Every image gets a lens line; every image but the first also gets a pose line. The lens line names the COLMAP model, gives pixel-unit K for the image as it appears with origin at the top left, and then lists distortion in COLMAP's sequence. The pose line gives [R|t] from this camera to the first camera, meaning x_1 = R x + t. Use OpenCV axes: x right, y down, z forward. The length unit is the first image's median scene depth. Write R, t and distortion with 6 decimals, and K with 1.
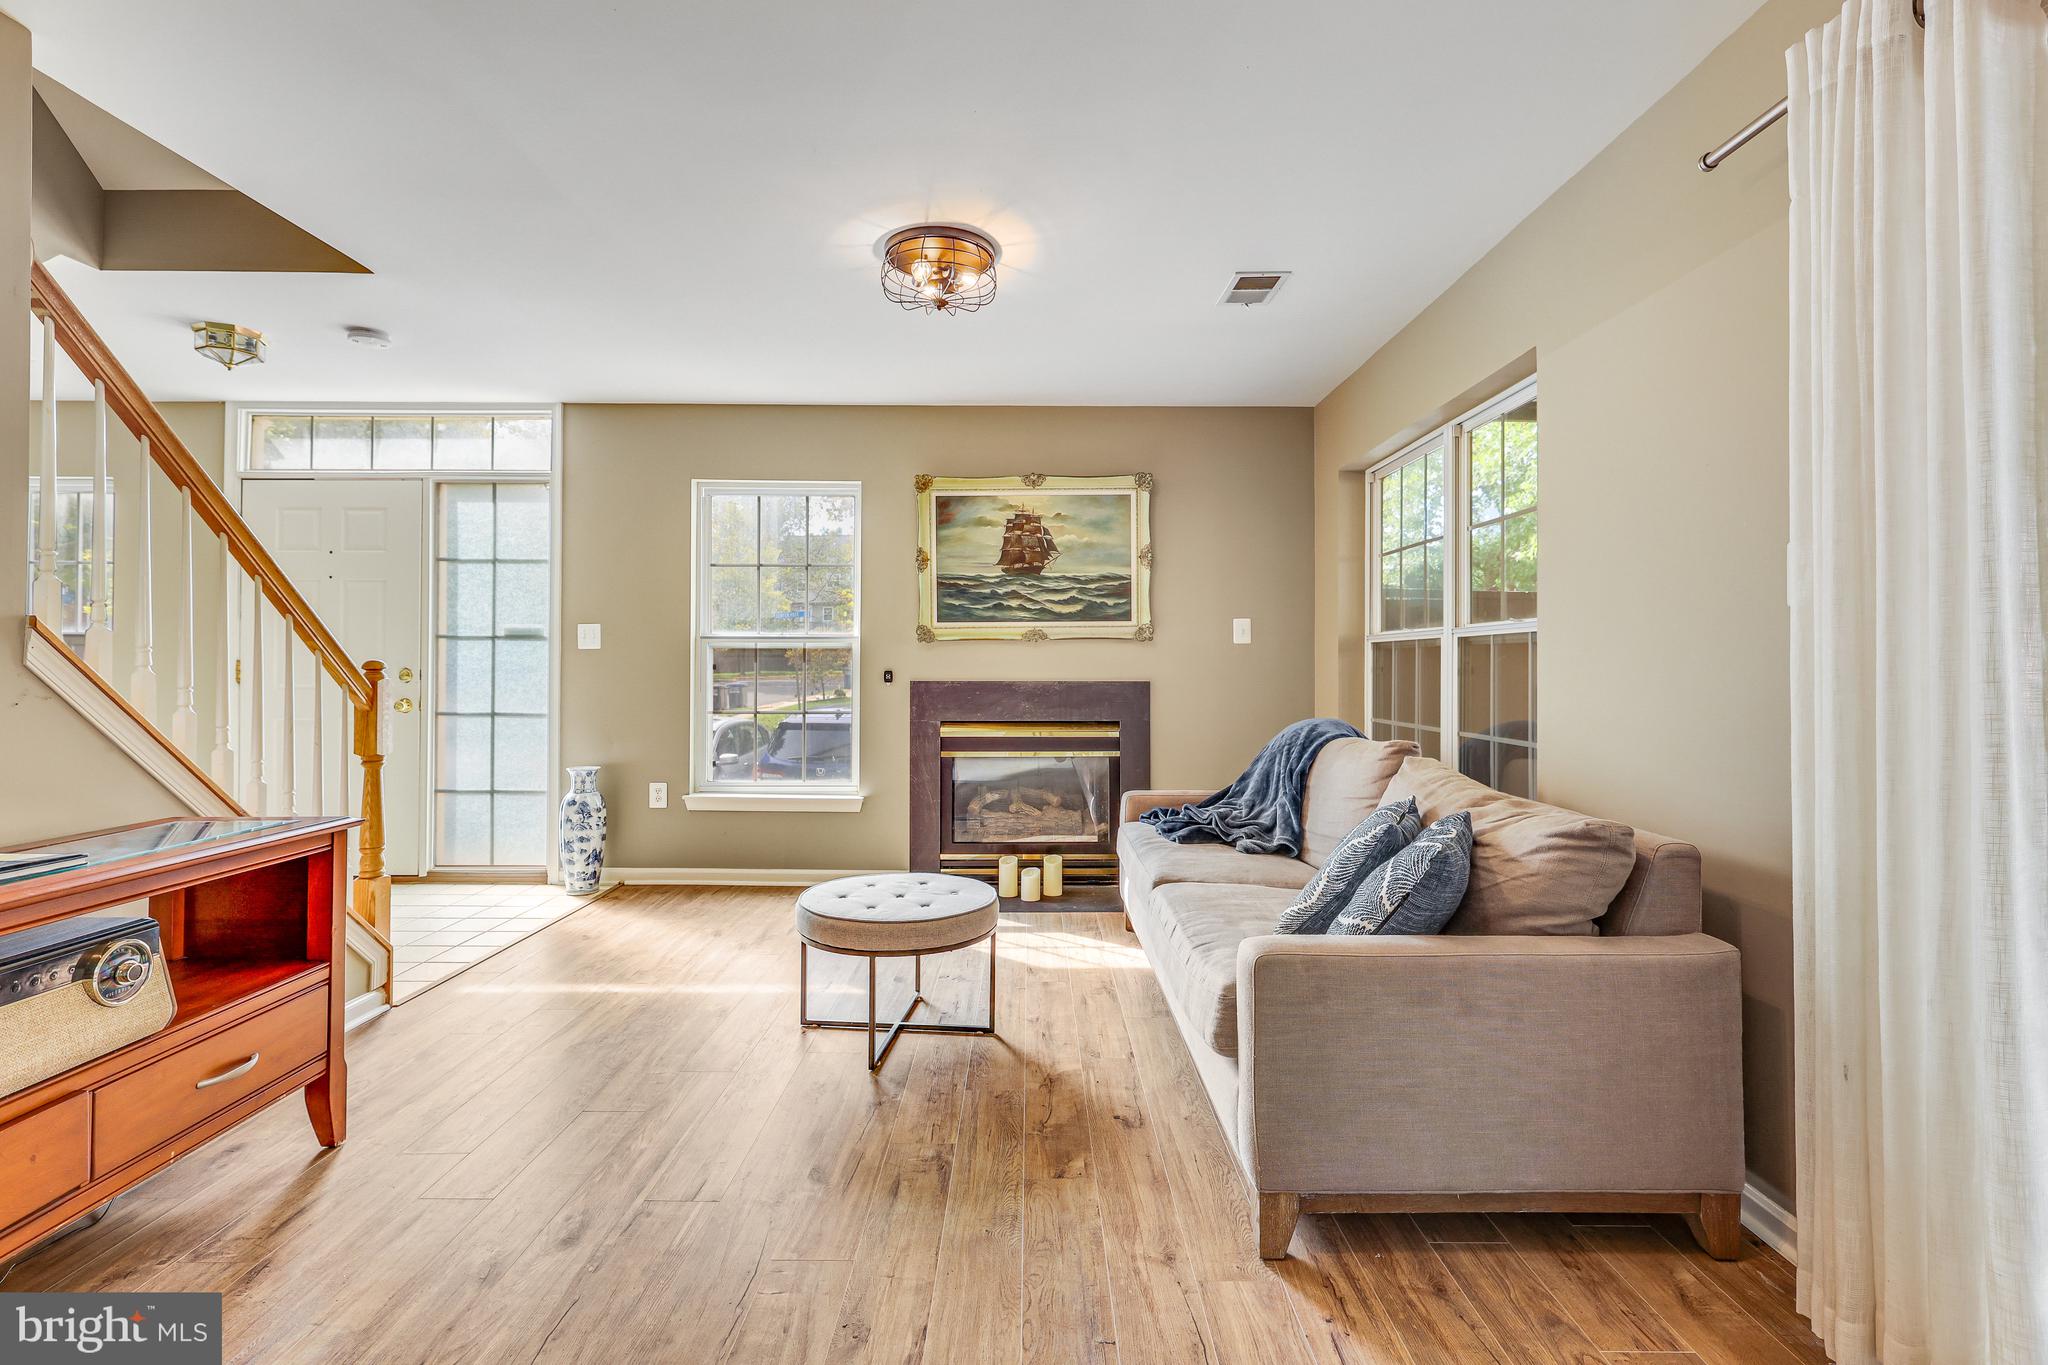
lens RADIAL K [[989.0, 0, 990.5], [0, 989.0, 649.3], [0, 0, 1]] dist [0.002734, 0.001496]
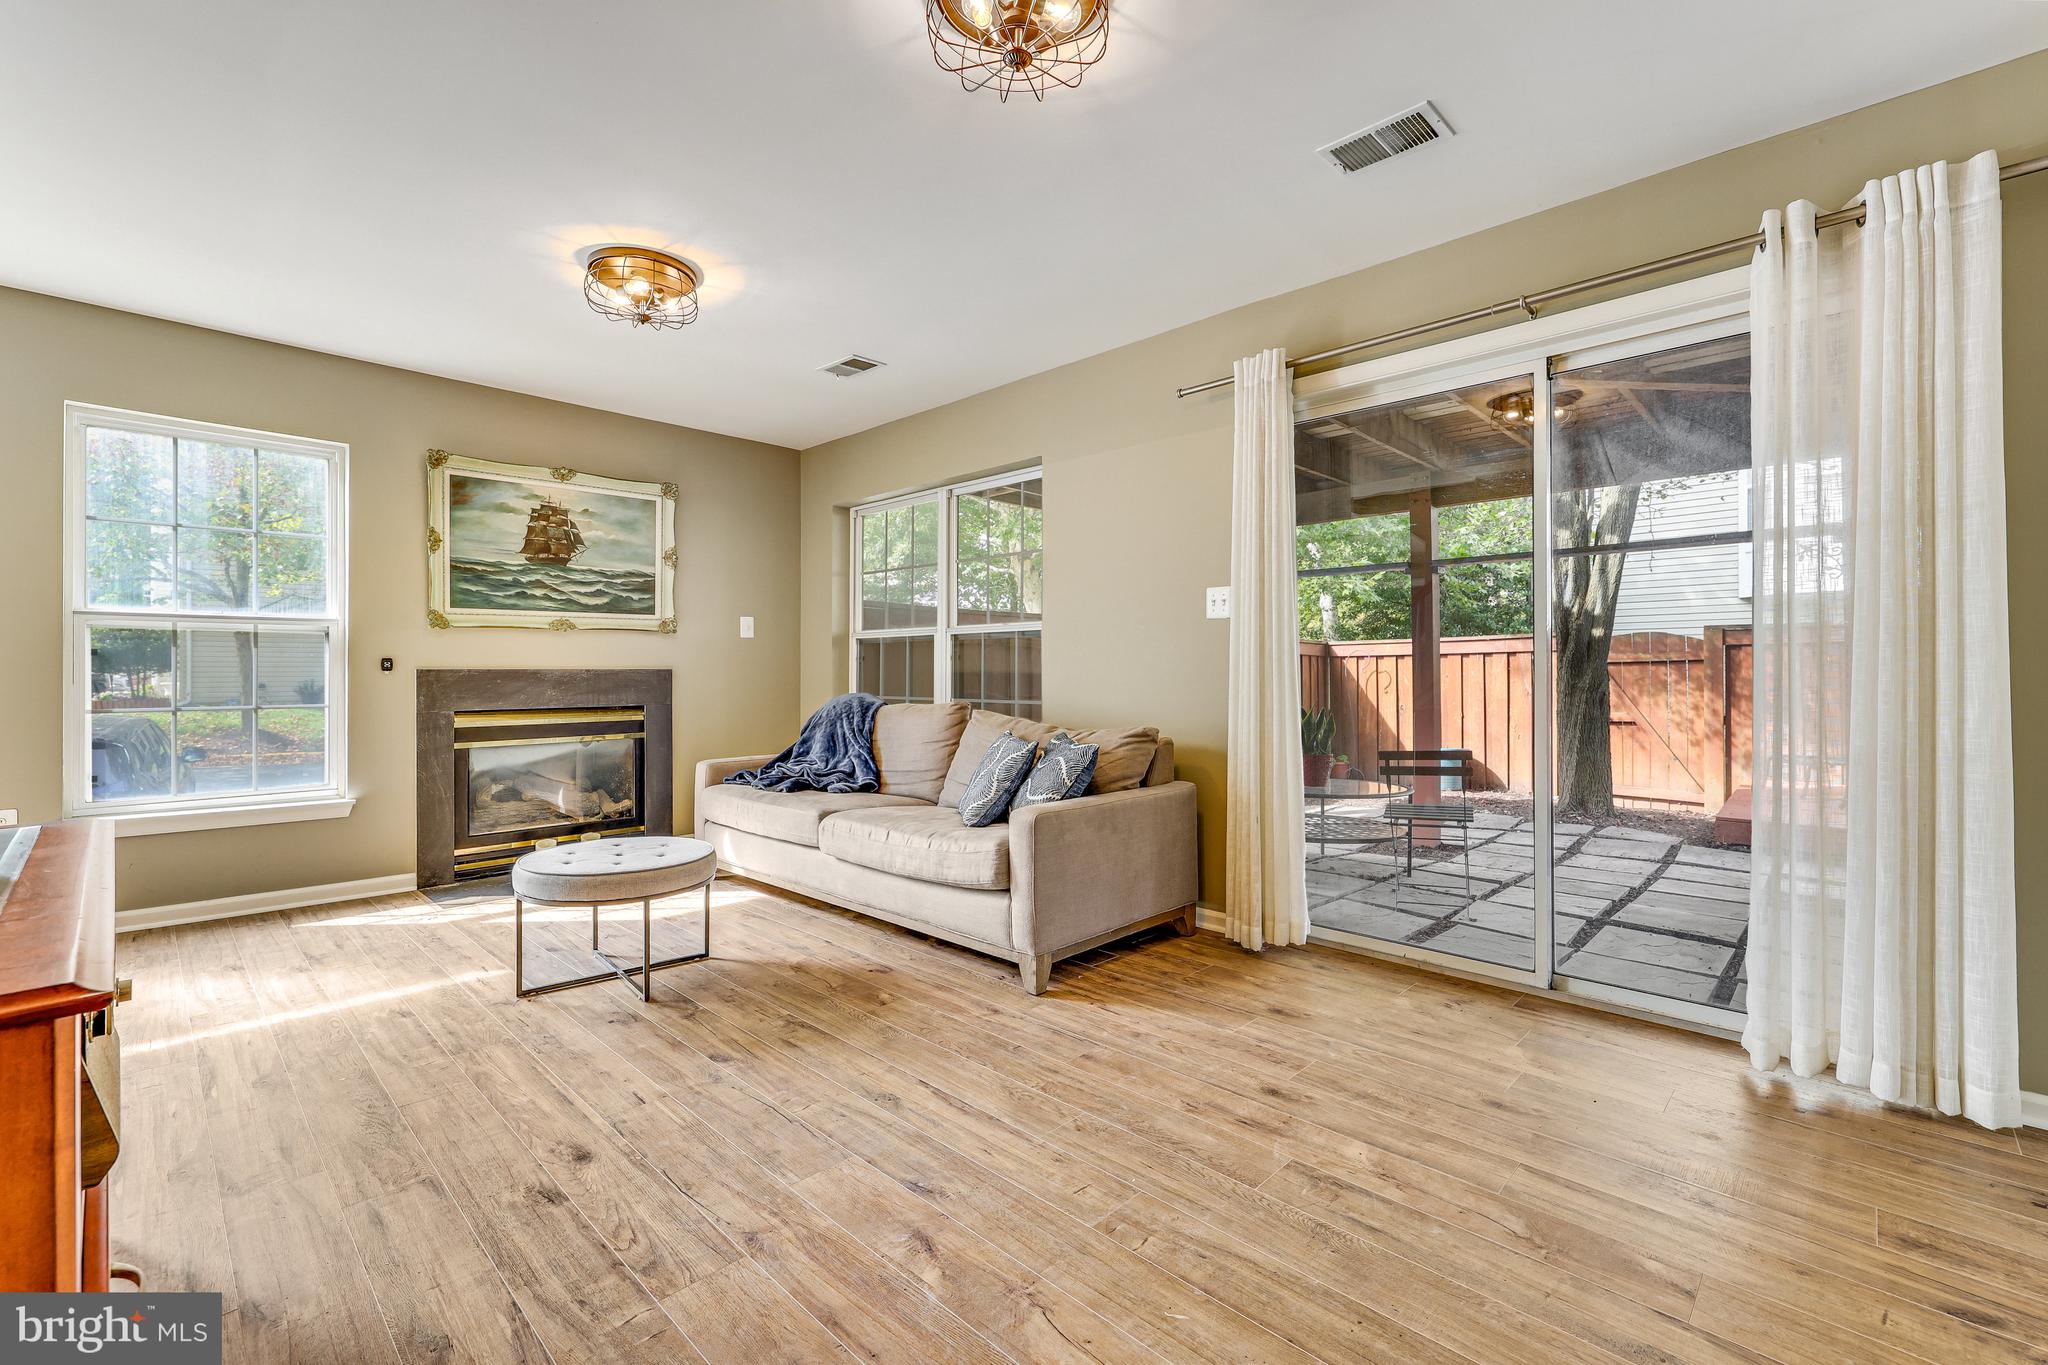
lens RADIAL K [[921.9, 0, 1041.6], [0, 921.9, 671.6], [0, 0, 1]] dist [0.003290, 0.000083]
pose [[0.673597, -0.002313, 0.739096, -0.357089], [-0.009395, 0.999888, 0.011691, 0.020300], [-0.739040, -0.014819, 0.673499, -0.020136]]
